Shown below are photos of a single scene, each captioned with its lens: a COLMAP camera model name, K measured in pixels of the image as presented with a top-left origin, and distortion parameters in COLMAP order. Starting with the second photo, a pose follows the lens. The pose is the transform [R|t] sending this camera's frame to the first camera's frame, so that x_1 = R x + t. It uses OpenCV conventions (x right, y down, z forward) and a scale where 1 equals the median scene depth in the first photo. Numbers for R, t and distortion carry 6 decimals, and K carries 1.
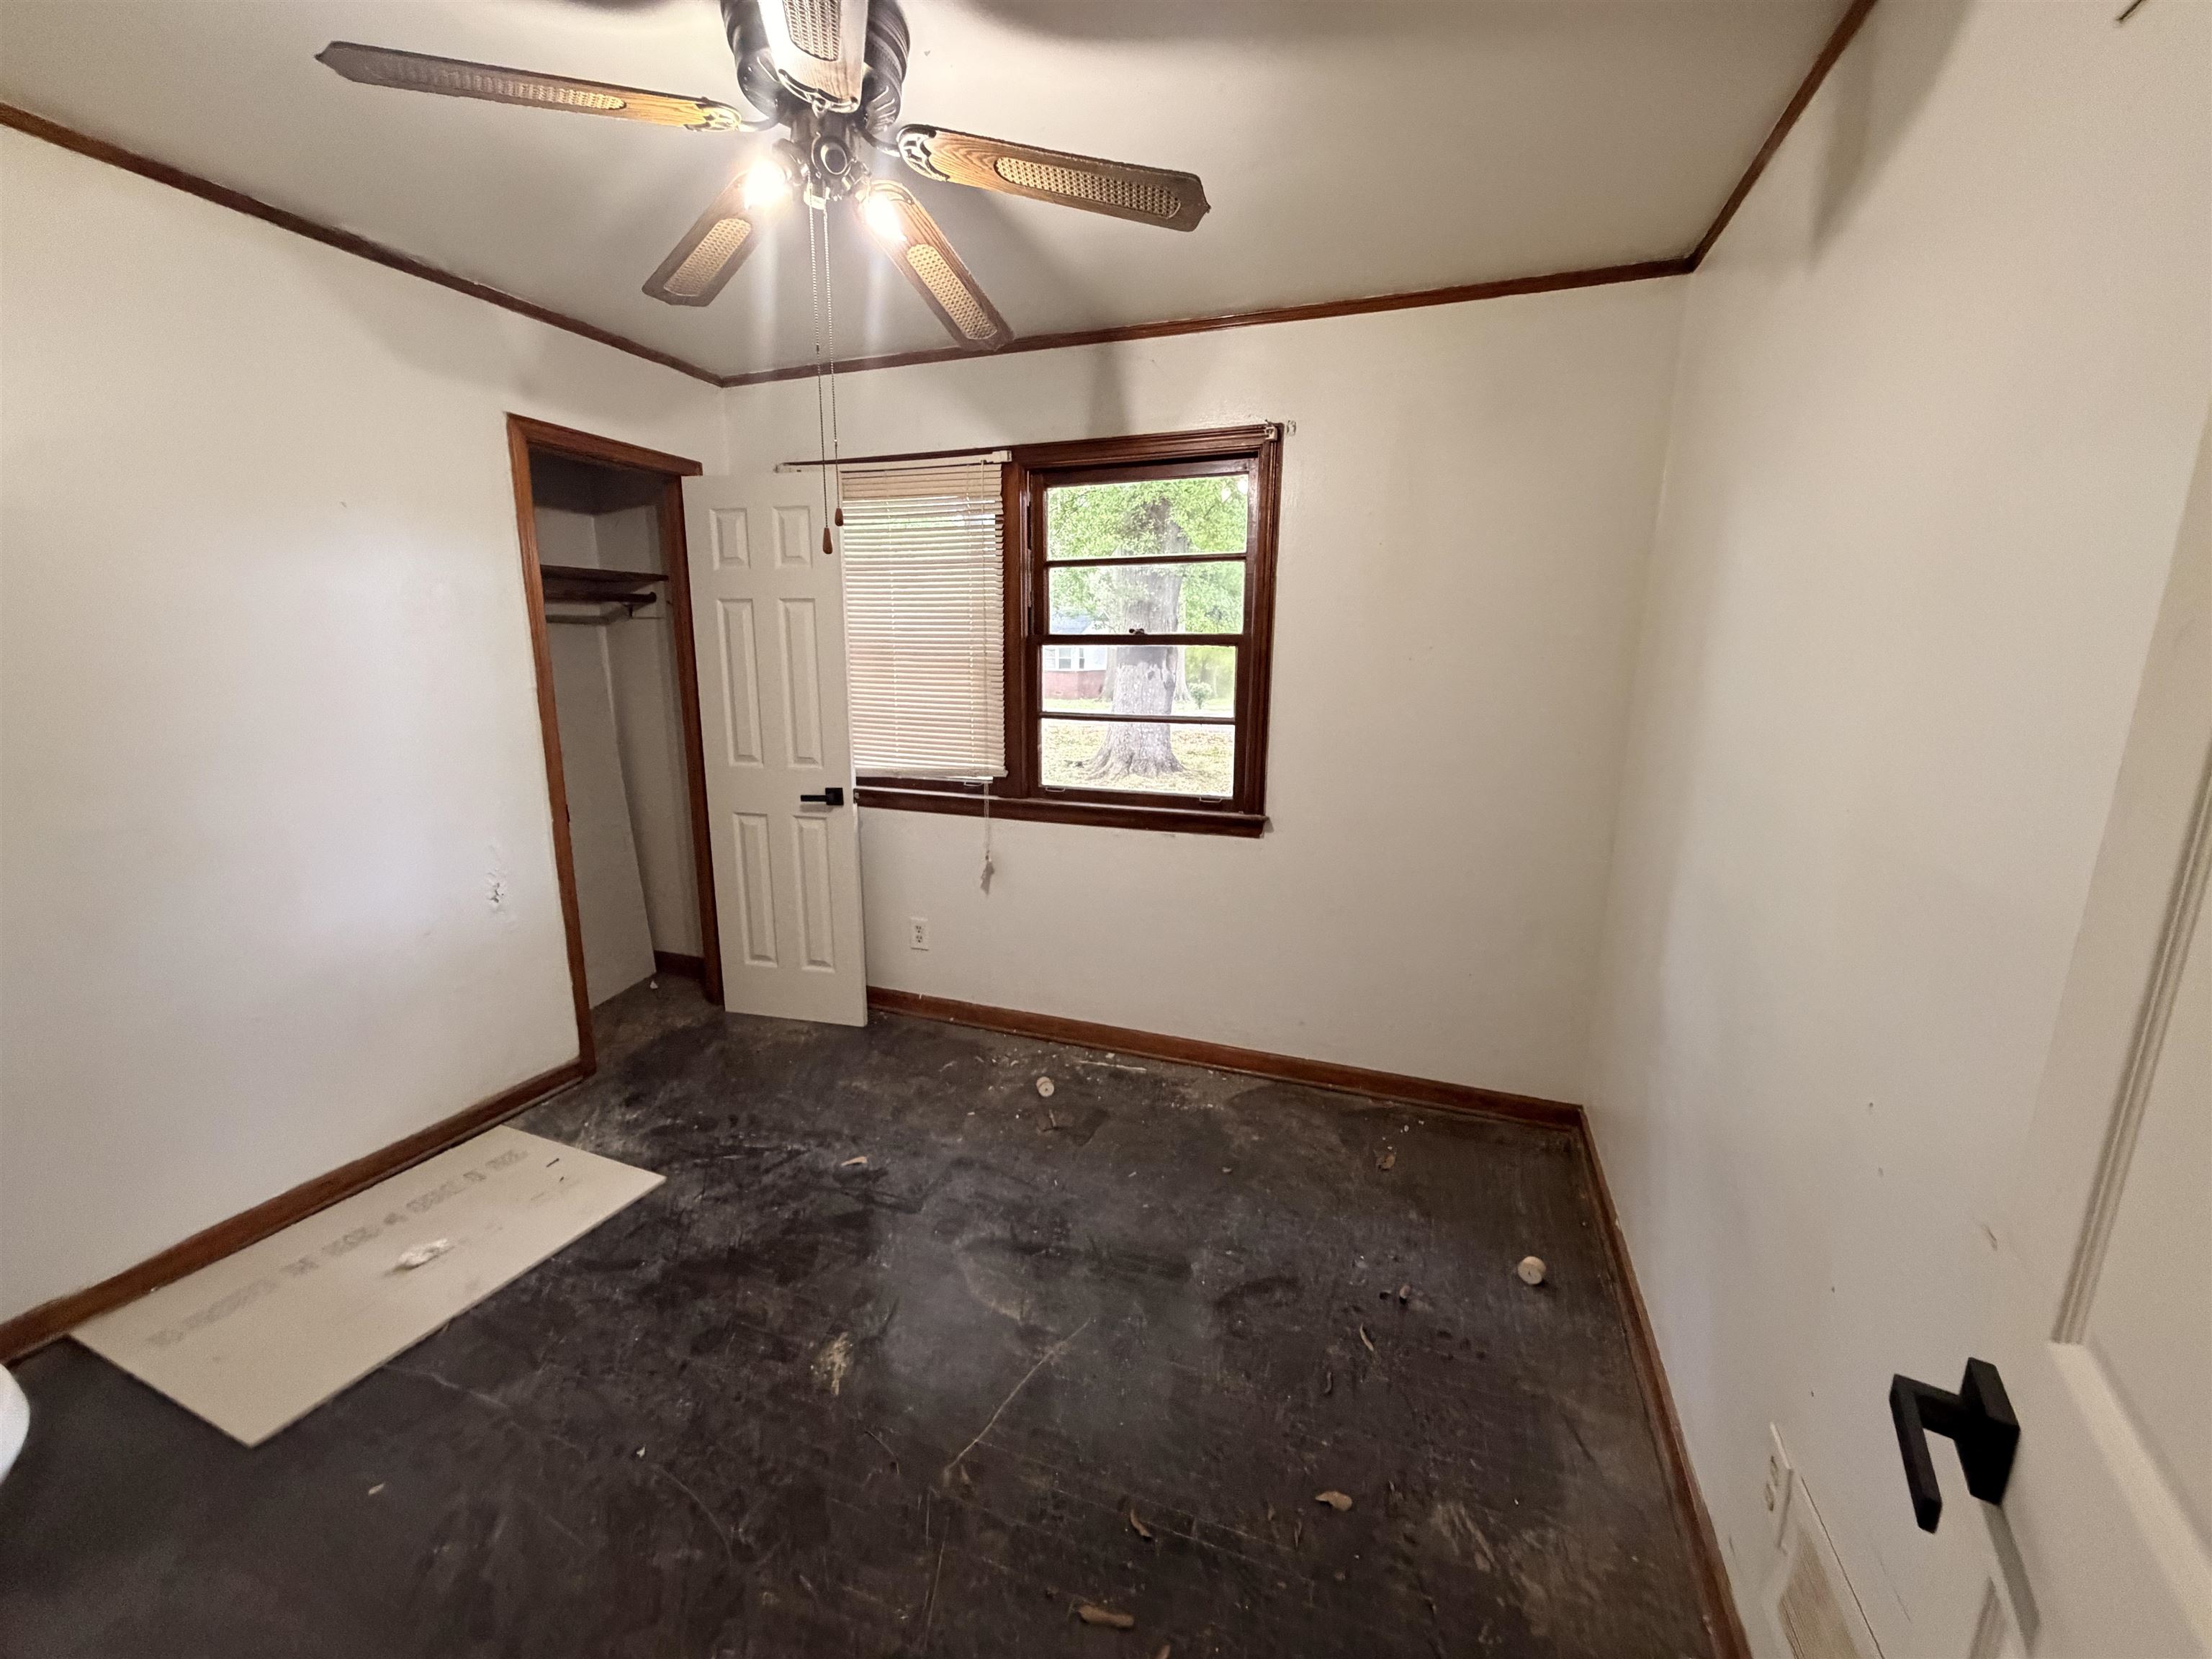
lens RADIAL K [[882.9, 0, 1099.8], [0, 882.9, 835.6], [0, 0, 1]] dist [-0.000075, 0.000605]
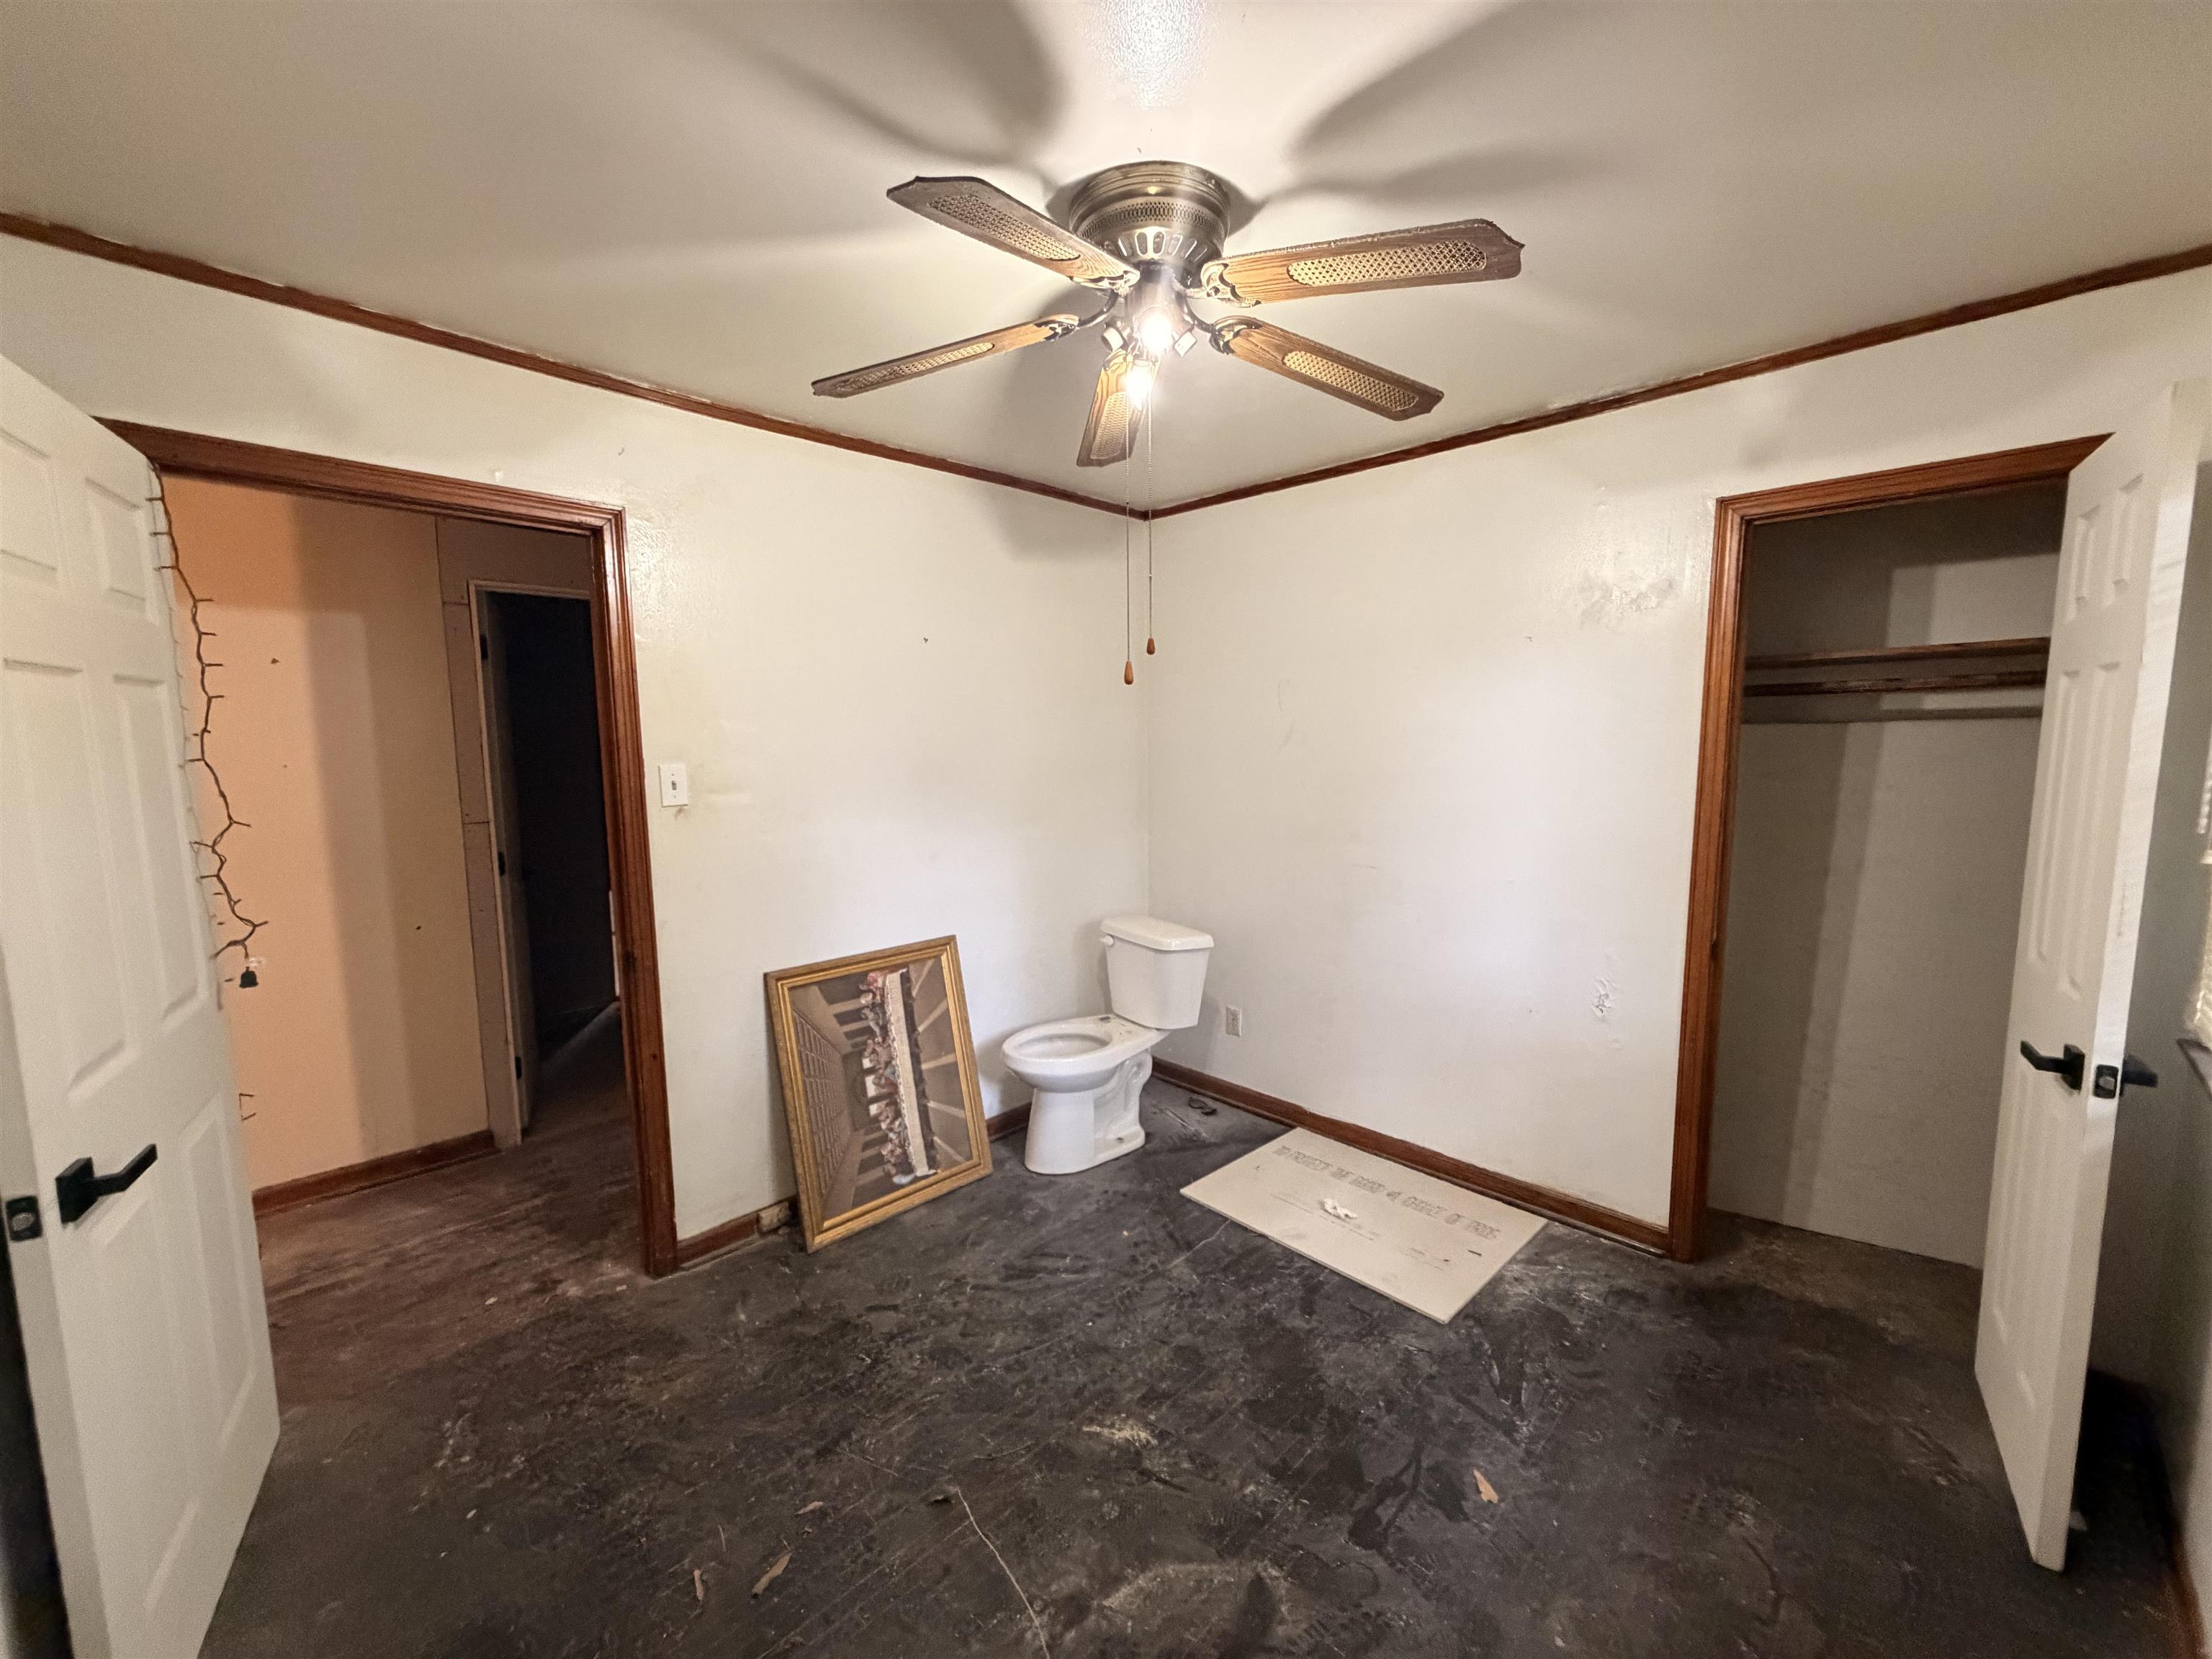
lens RADIAL K [[882.9, 0, 1102.1], [0, 882.9, 833.9], [0, 0, 1]] dist [-0.000075, 0.000605]
pose [[-0.411283, 0.091170, -0.906937, 0.494133], [-0.180843, 0.967045, 0.179222, -0.228274], [0.893388, 0.237724, -0.381241, 0.995183]]
